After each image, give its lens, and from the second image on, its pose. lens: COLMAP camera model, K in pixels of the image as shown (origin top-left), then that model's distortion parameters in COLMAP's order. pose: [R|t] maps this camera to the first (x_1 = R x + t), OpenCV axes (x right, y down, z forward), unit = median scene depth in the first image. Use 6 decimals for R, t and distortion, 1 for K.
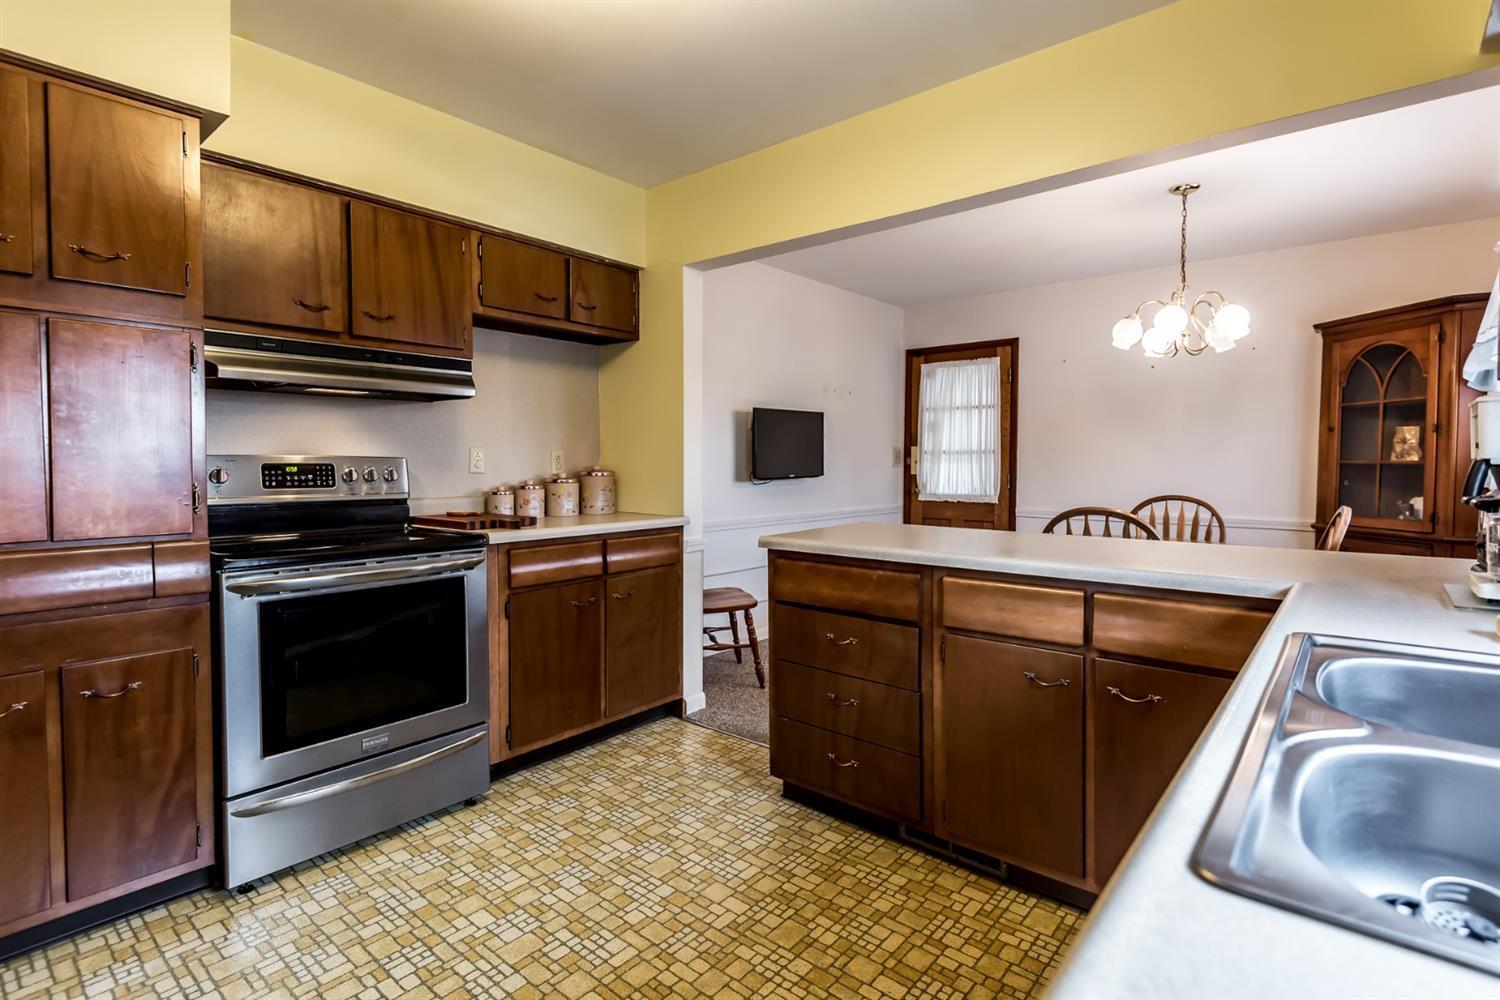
lens RADIAL K [[723.7, 0, 719.4], [0, 723.7, 481.1], [0, 0, 1]] dist [0.015113, -0.002115]
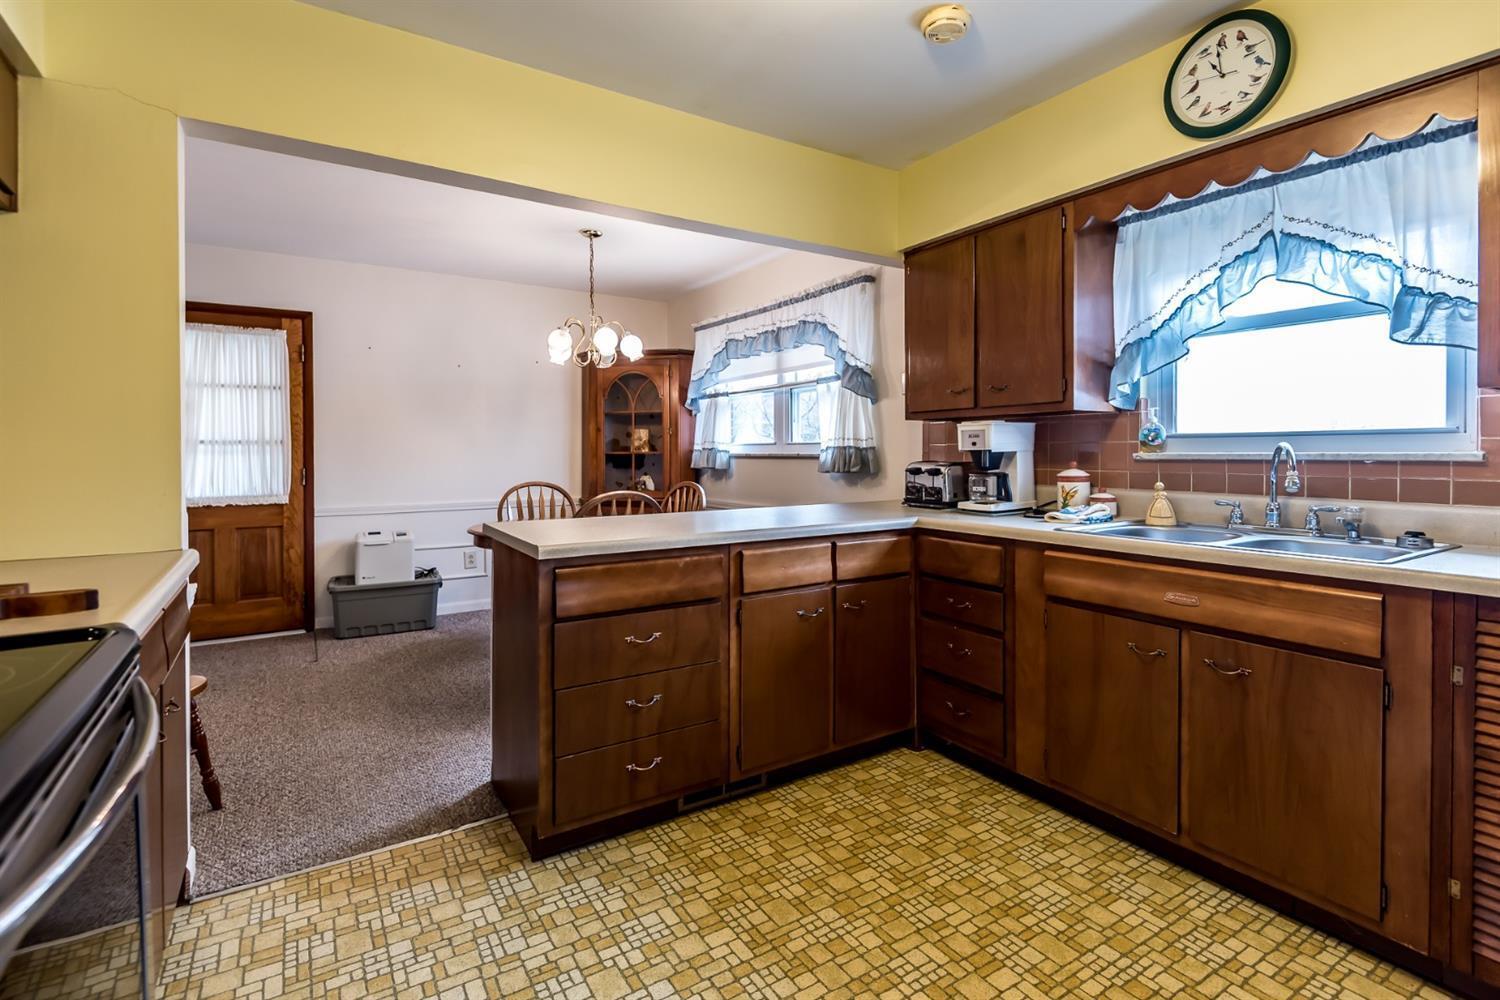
lens RADIAL K [[723.7, 0, 749.8], [0, 723.7, 497.4], [0, 0, 1]] dist [0.015113, -0.002115]
pose [[0.277035, -0.067155, 0.958510, -0.484069], [0.031888, 0.997648, 0.060681, -0.018584], [-0.960331, 0.013754, 0.278525, 0.412820]]
